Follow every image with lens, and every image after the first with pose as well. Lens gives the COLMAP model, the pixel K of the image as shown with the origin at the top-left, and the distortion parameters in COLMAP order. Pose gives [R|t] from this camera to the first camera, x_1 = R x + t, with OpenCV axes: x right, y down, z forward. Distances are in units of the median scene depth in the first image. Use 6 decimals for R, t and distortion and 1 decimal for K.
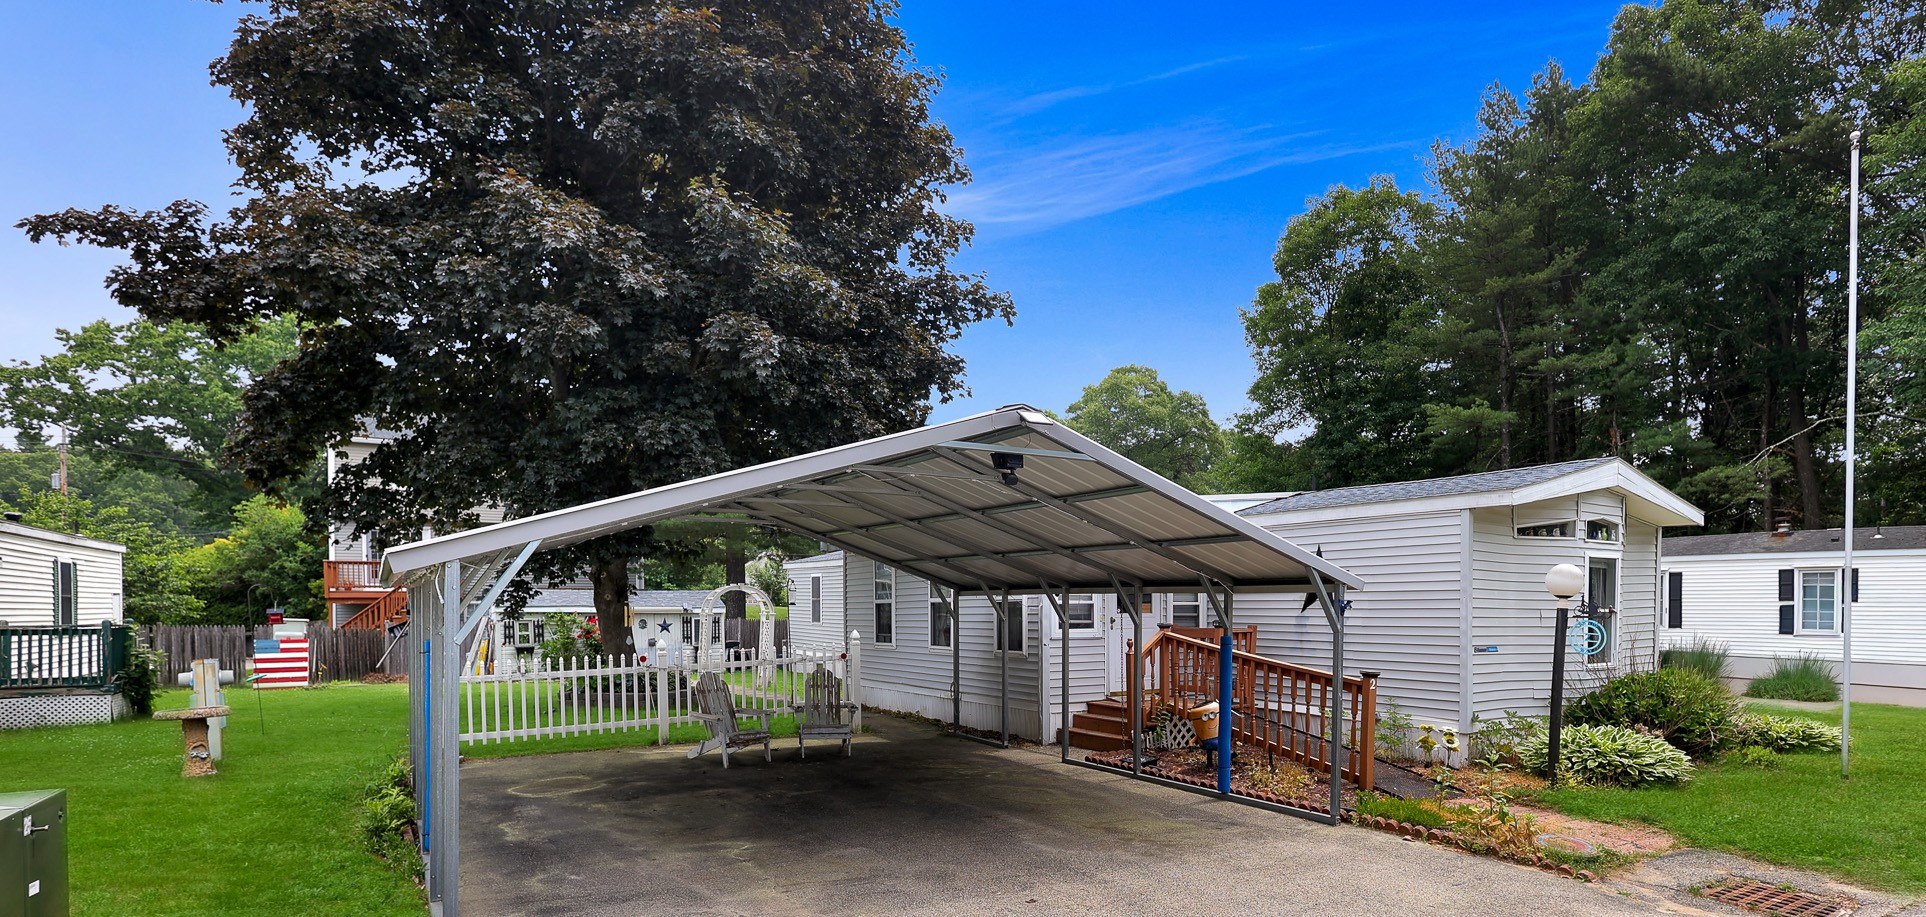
lens RADIAL K [[940.1, 0, 999.7], [0, 940.1, 621.5], [0, 0, 1]] dist [-0.005467, -0.000469]
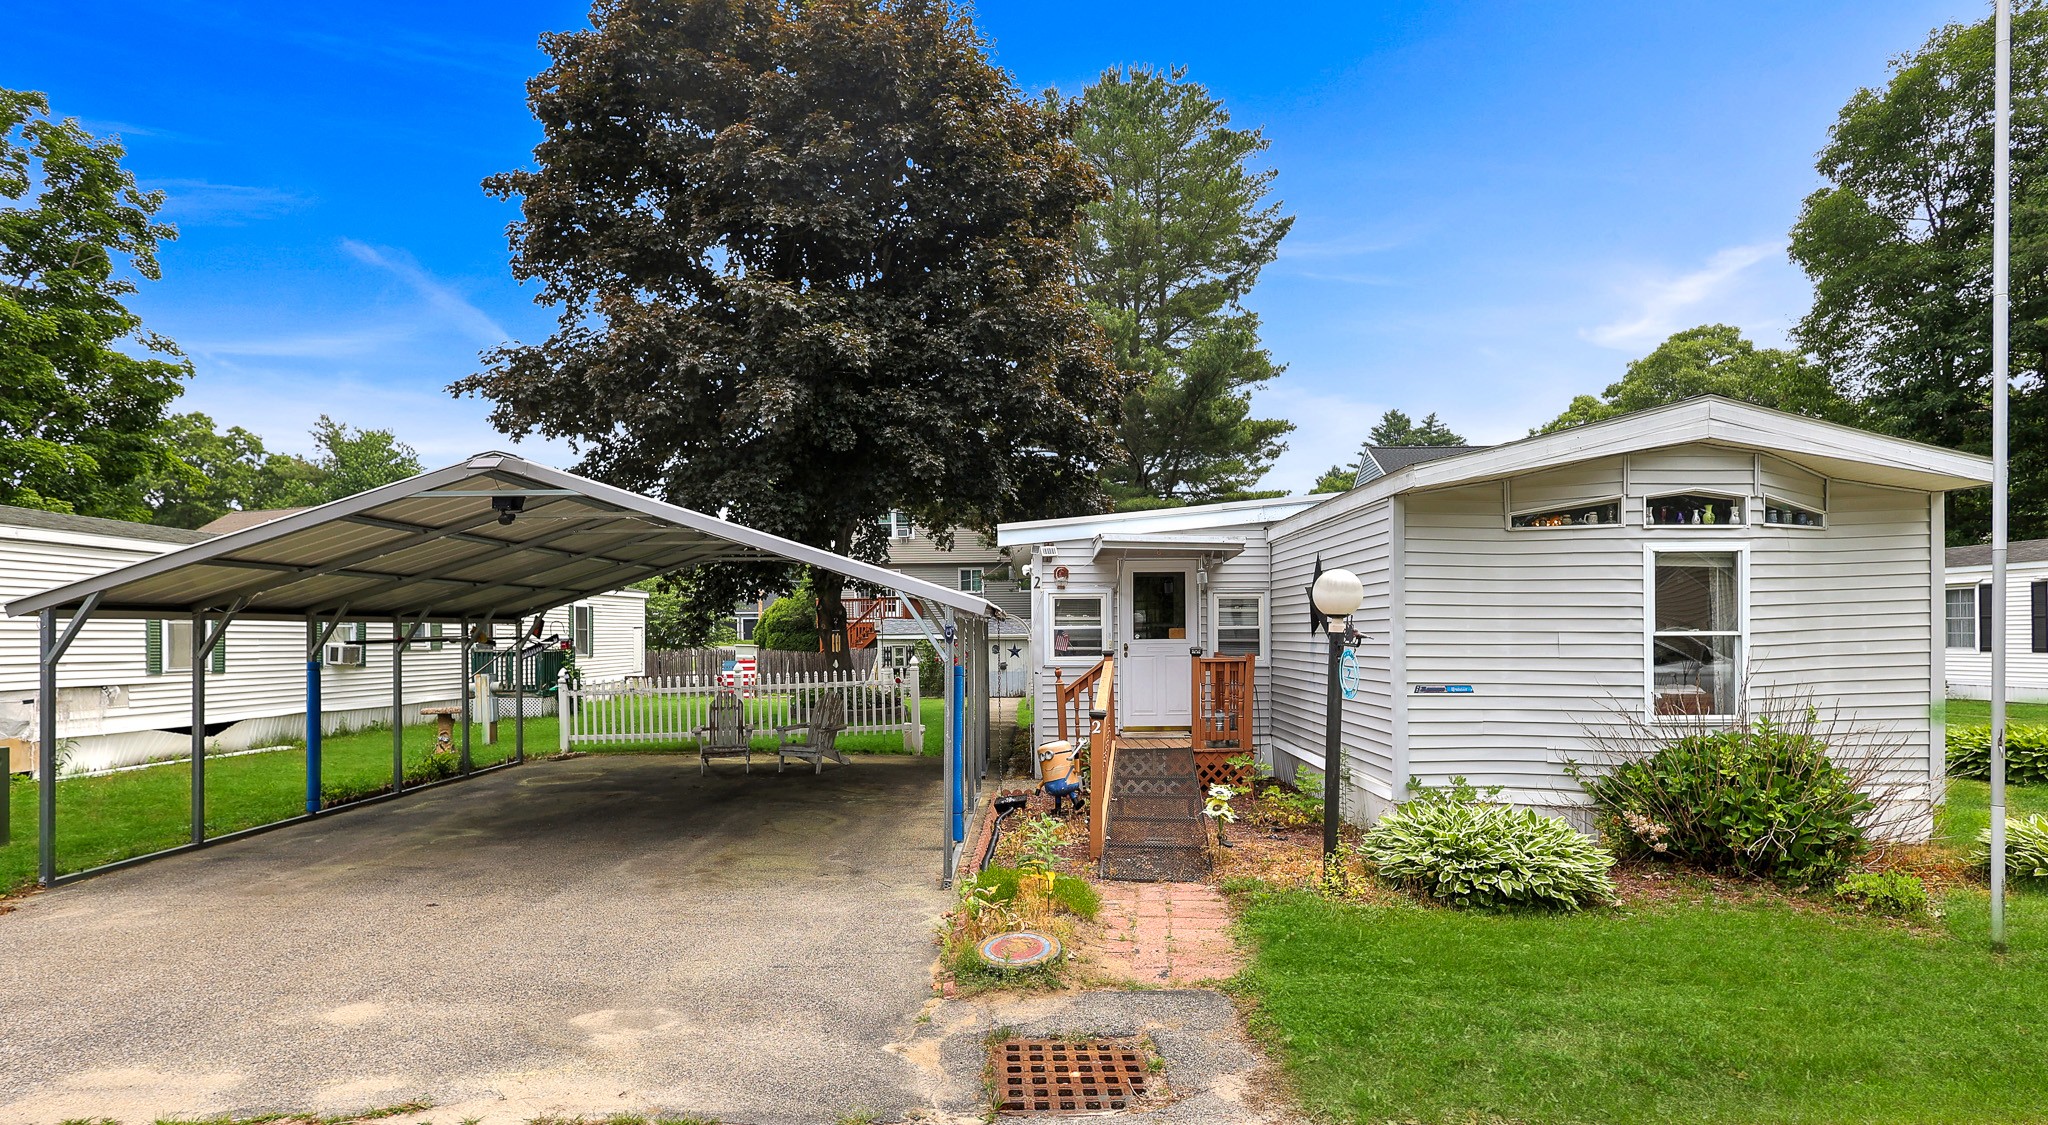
lens RADIAL K [[928.4, 0, 1021.3], [0, 928.4, 646.0], [0, 0, 1]] dist [-0.005082, -0.000272]
pose [[0.849170, 0.000235, -0.528120, 0.583256], [-0.000175, 1.000000, 0.000163, -0.003344], [0.528120, -0.000045, 0.849170, 0.216065]]
